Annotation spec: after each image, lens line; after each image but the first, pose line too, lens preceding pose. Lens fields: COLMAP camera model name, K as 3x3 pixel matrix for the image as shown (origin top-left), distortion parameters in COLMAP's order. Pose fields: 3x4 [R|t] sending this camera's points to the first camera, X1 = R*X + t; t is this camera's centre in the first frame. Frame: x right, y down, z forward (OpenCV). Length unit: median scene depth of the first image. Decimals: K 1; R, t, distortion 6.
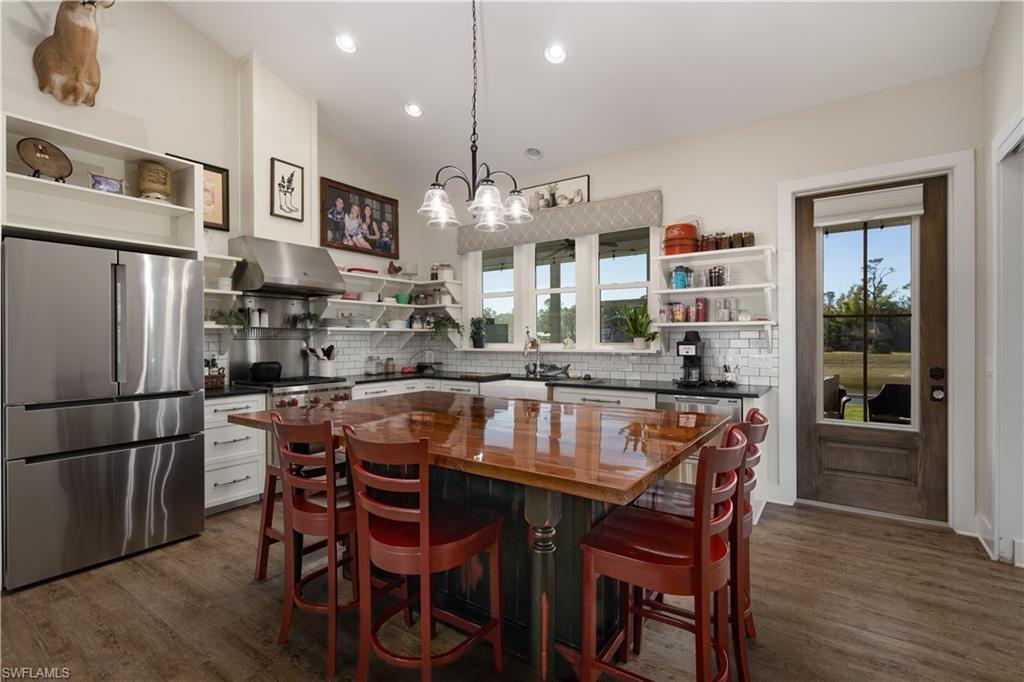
lens RADIAL K [[470.6, 0, 501.0], [0, 470.6, 341.3], [0, 0, 1]] dist [-0.012279, 0.000947]
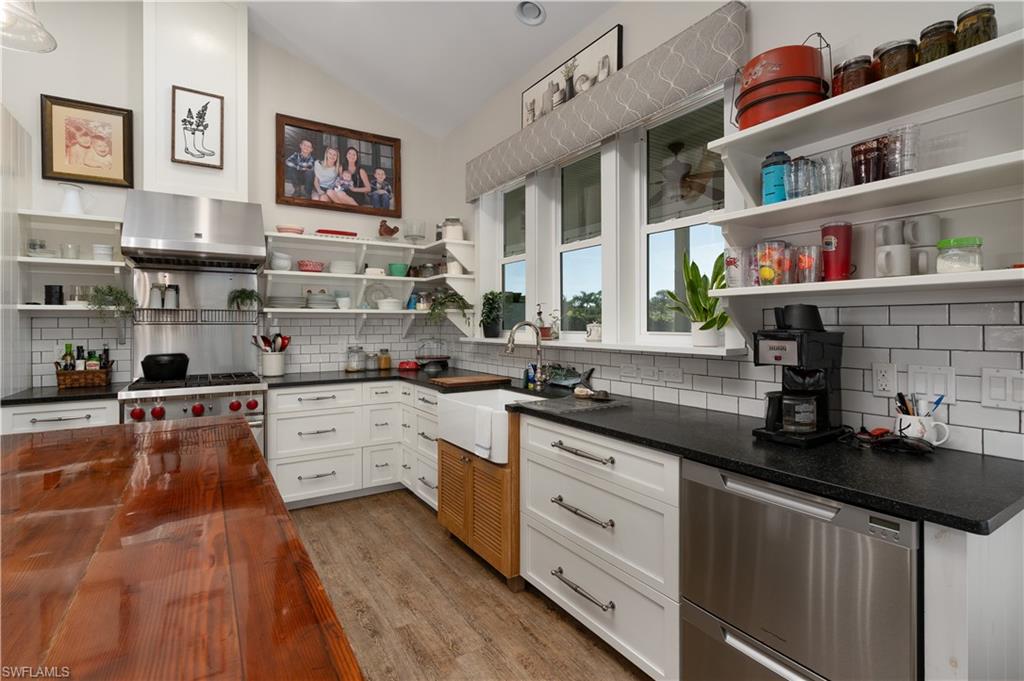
lens RADIAL K [[481.0, 0, 501.0], [0, 481.0, 324.0], [0, 0, 1]] dist [-0.001051, 0.000119]
pose [[0.924736, 0.001295, -0.380606, 0.248434], [-0.003568, 0.999980, -0.005265, -0.001908], [0.380591, 0.006227, 0.924722, 0.393972]]
